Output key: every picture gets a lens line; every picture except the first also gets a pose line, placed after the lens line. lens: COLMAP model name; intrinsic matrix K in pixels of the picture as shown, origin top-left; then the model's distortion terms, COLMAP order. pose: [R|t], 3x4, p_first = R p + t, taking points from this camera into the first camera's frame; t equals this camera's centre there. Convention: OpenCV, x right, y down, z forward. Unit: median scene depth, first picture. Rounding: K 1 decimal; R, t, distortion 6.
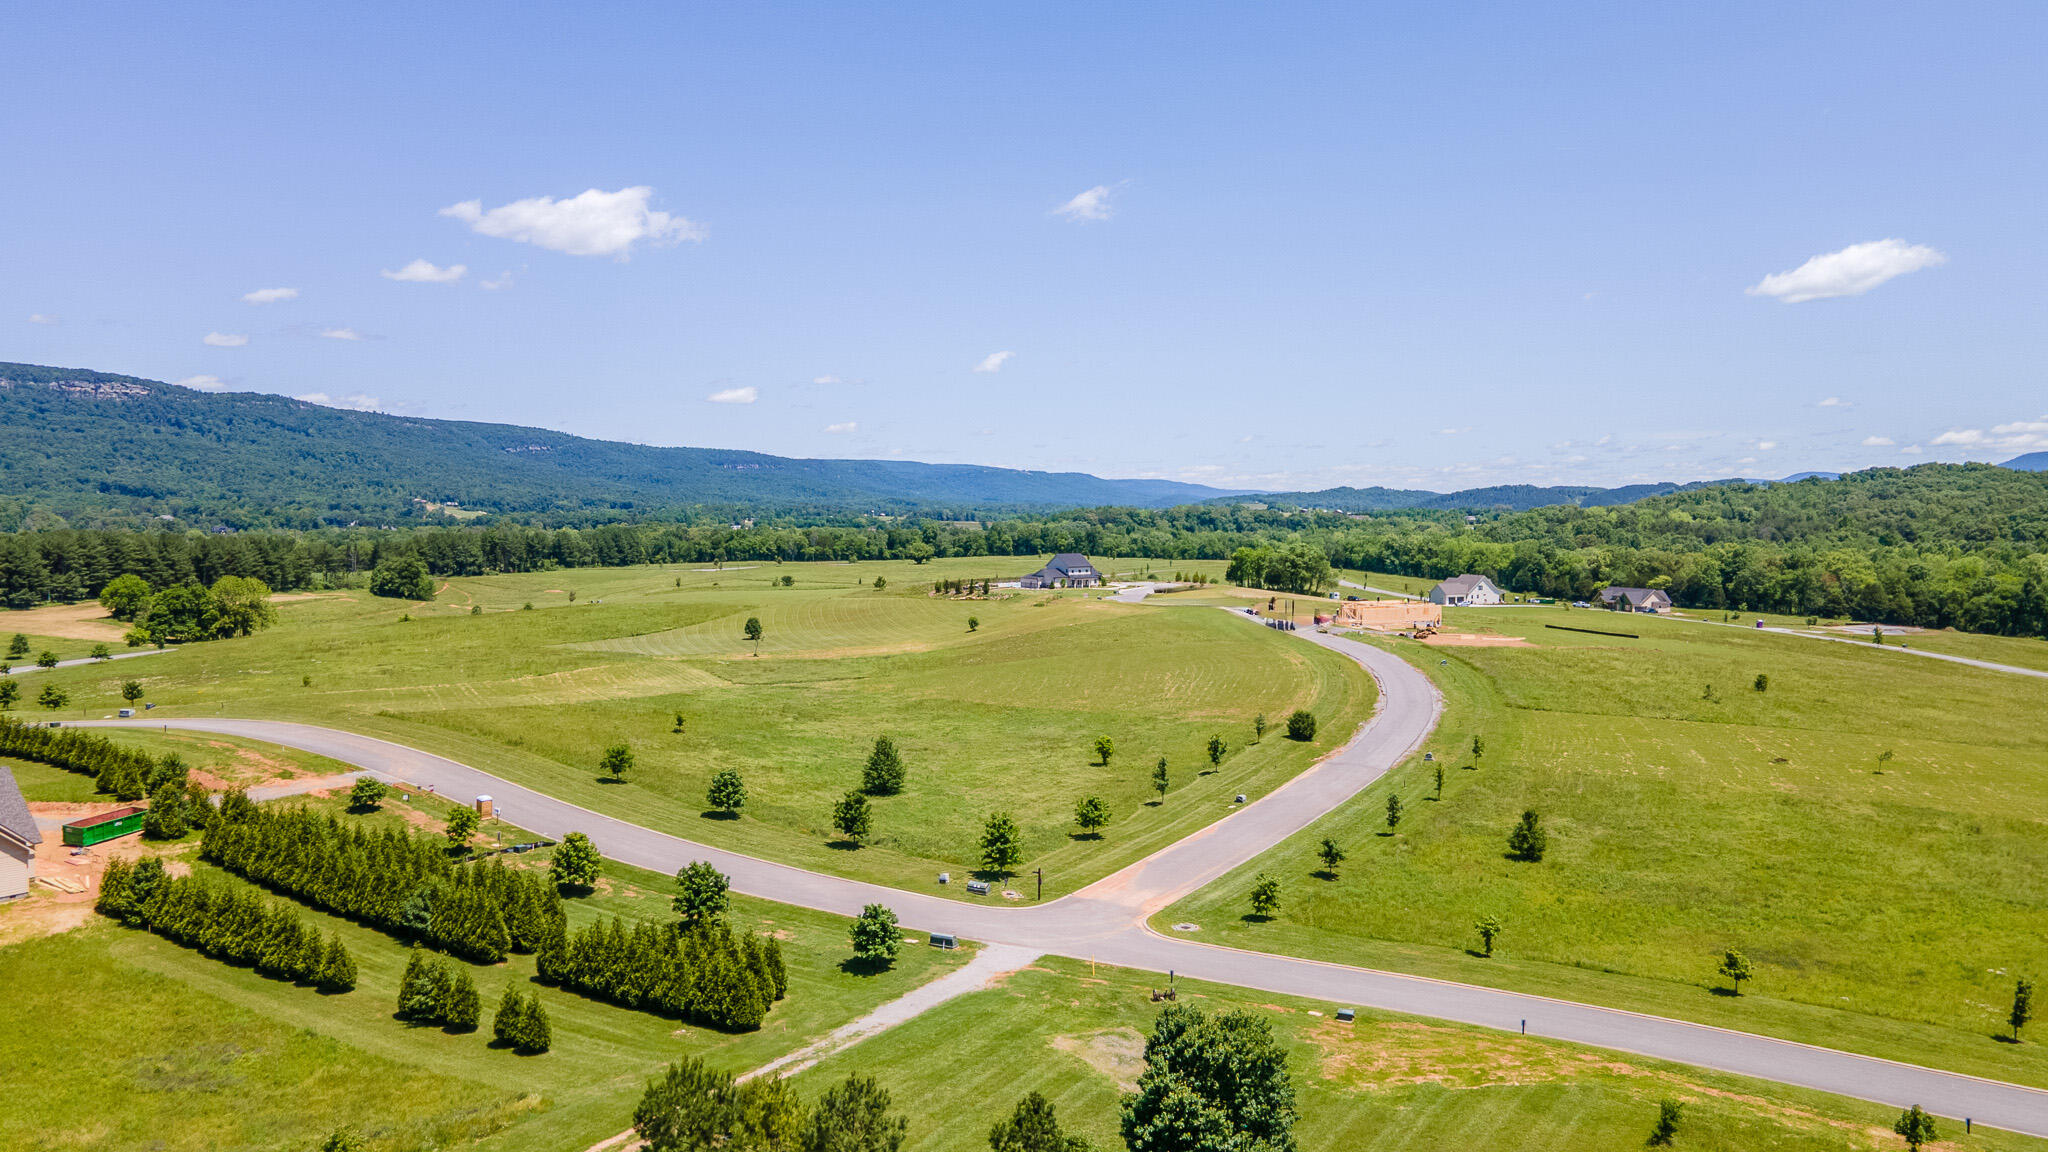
lens RADIAL K [[1508.1, 0, 1024.0], [0, 1508.1, 576.0], [0, 0, 1]] dist [0.054562, -0.003259]
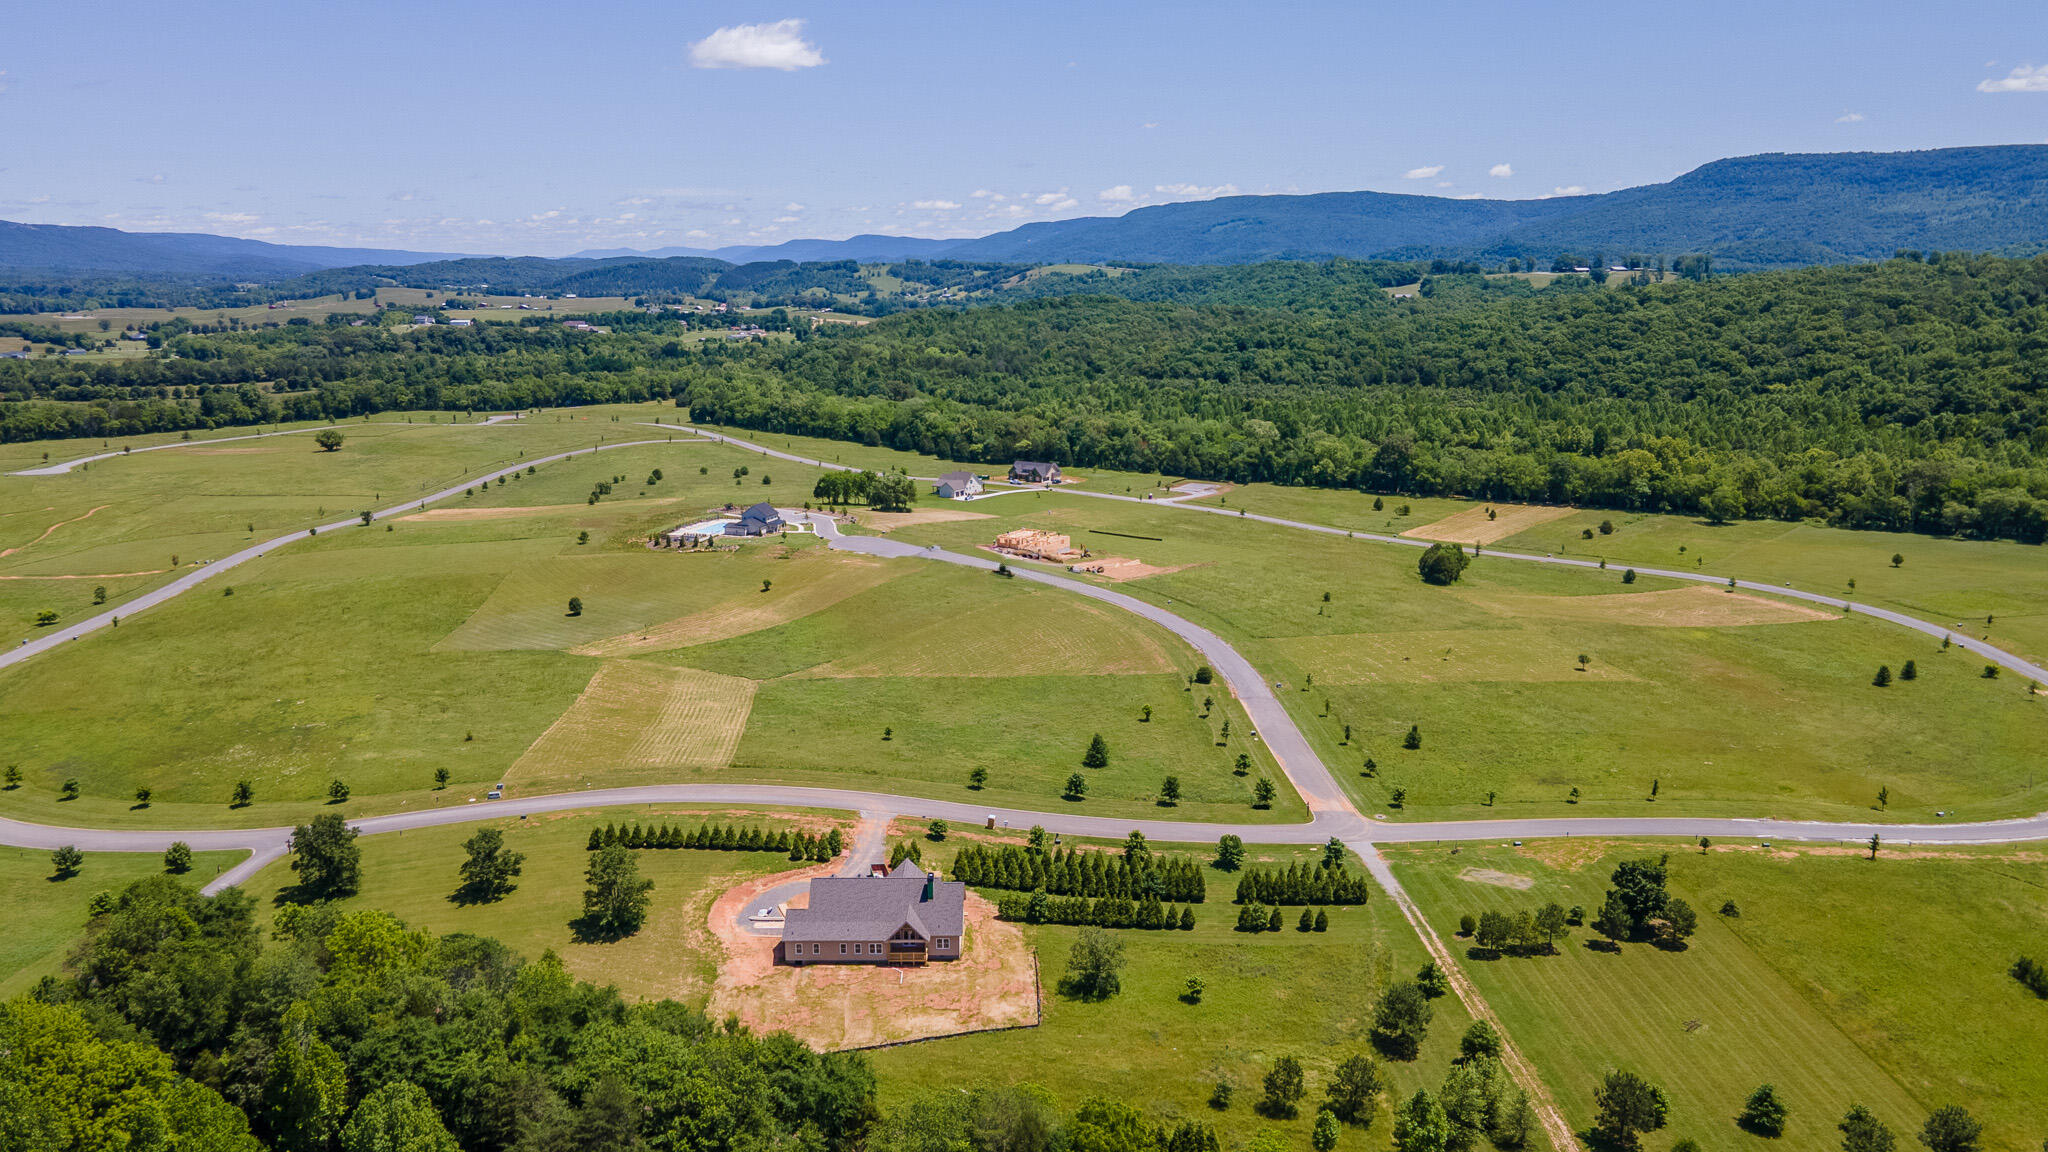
lens RADIAL K [[1529.3, 0, 1014.7], [0, 1529.3, 572.3], [0, 0, 1]] dist [0.014799, 0.056276]
pose [[0.832348, -0.115378, 0.542111, -0.550256], [0.027545, 0.985496, 0.167451, -0.186740], [-0.553568, -0.124445, 0.823454, -0.186687]]
